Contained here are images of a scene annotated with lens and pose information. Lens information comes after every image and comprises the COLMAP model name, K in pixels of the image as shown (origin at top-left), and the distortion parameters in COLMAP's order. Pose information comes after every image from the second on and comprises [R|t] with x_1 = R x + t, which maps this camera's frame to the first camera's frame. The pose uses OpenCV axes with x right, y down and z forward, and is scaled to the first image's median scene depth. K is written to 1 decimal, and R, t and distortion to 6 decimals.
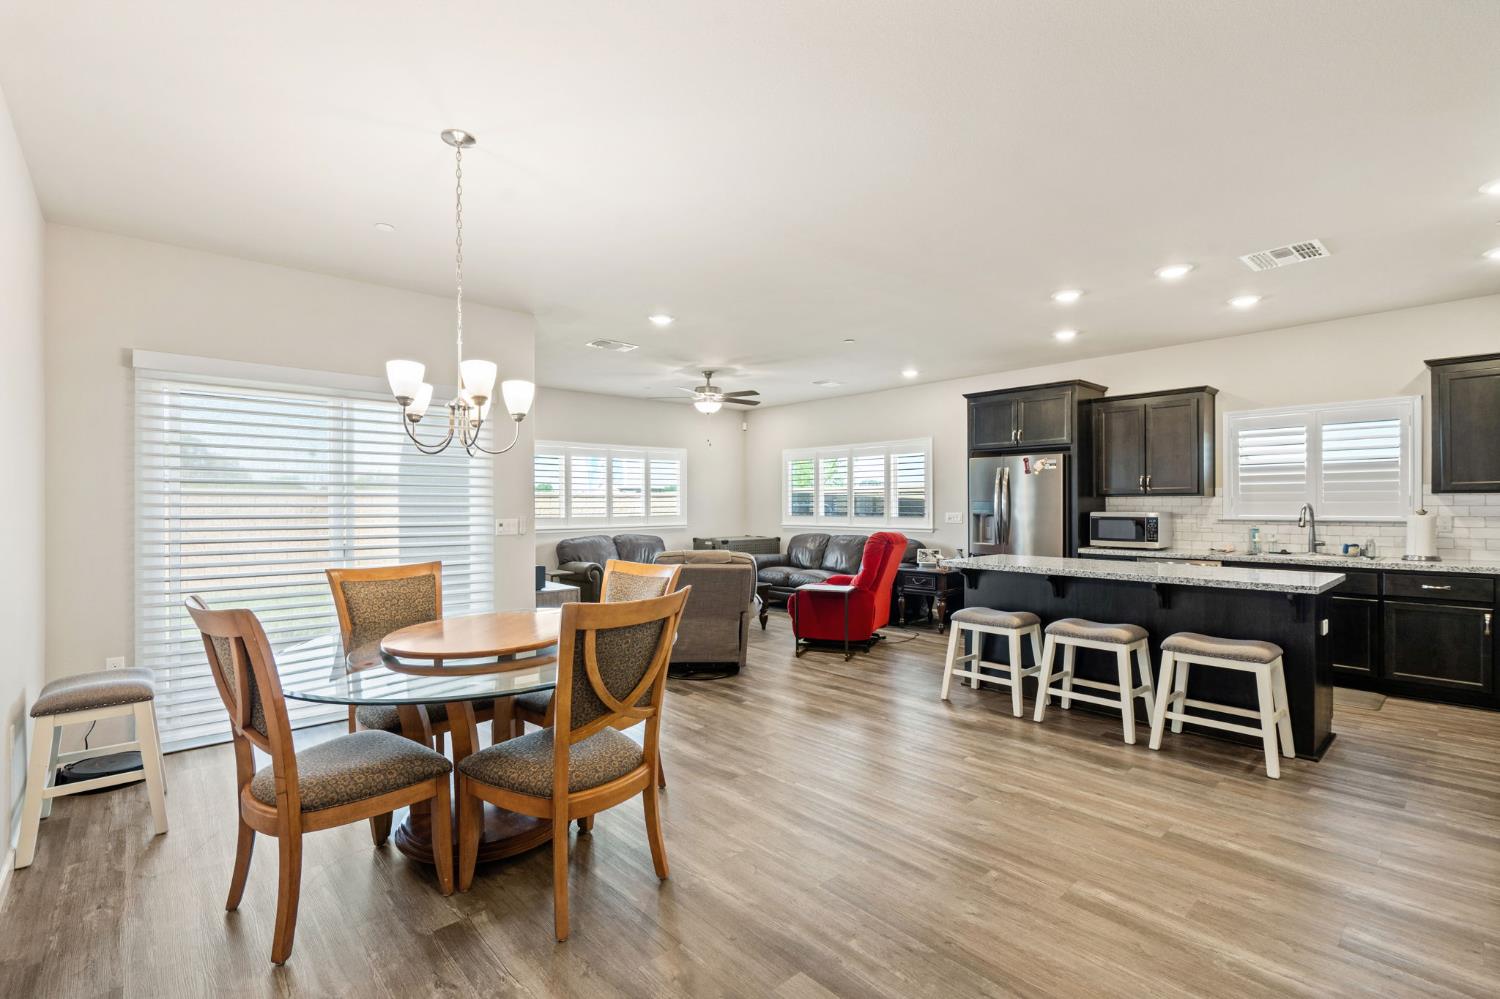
lens RADIAL K [[690.5, 0, 746.6], [0, 690.5, 503.2], [0, 0, 1]] dist [0.000855, 0.000057]
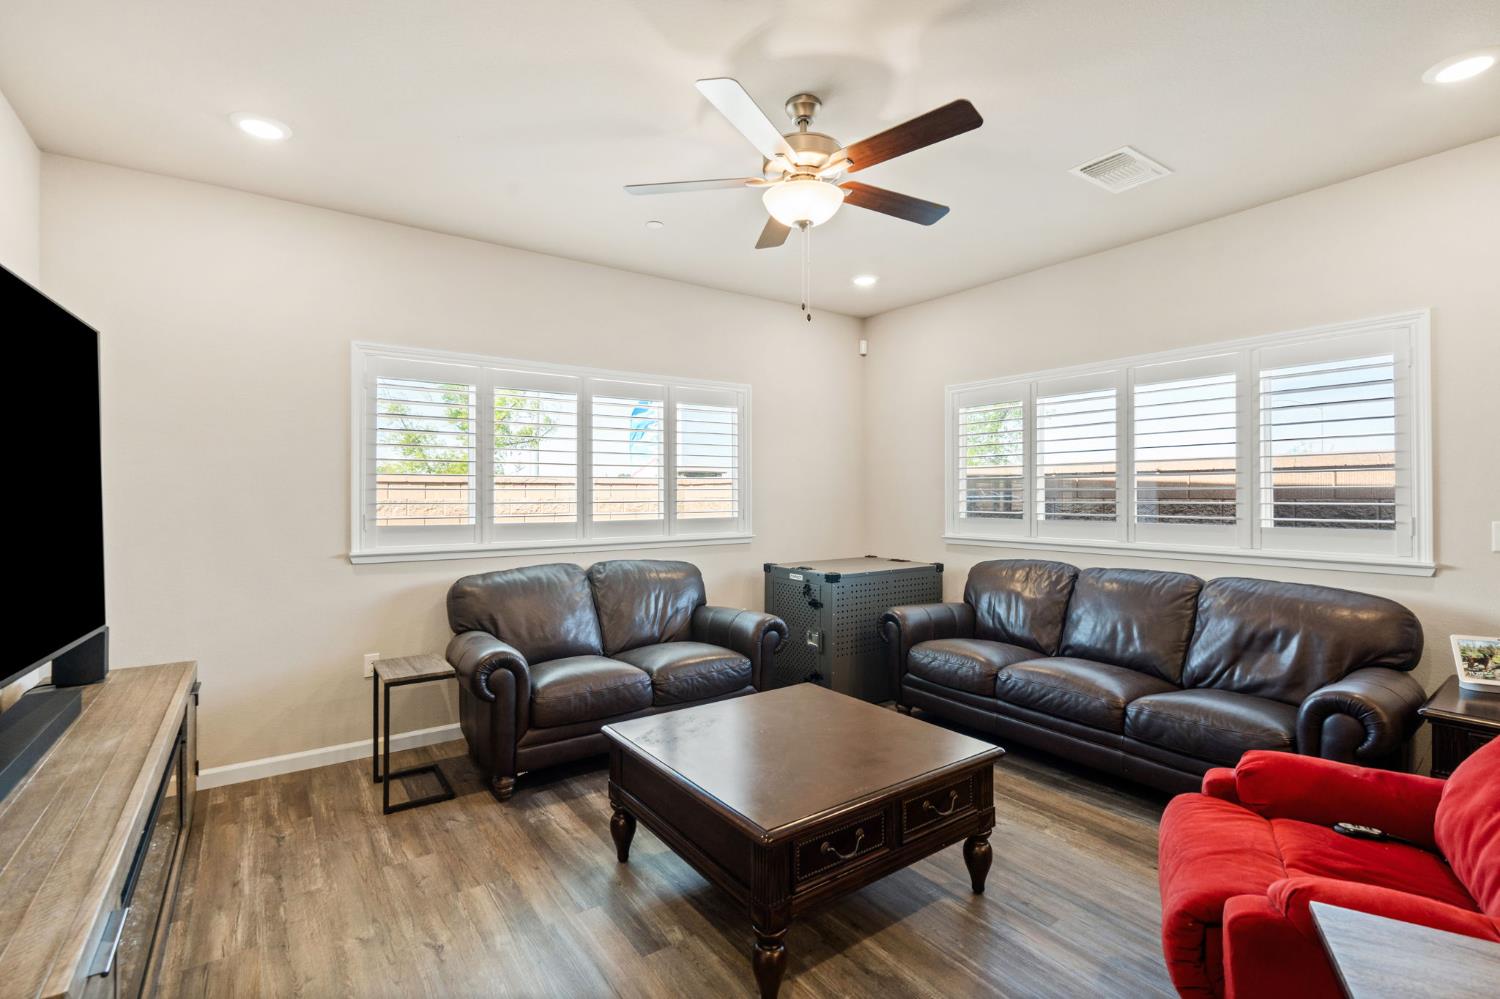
lens RADIAL K [[690.5, 0, 740.7], [0, 690.5, 494.1], [0, 0, 1]] dist [0.000855, 0.000057]
pose [[0.992546, 0.002201, -0.121851, -0.036284], [-0.002322, 0.999997, -0.000850, 0.000768], [0.121849, 0.001126, 0.992548, 0.540162]]
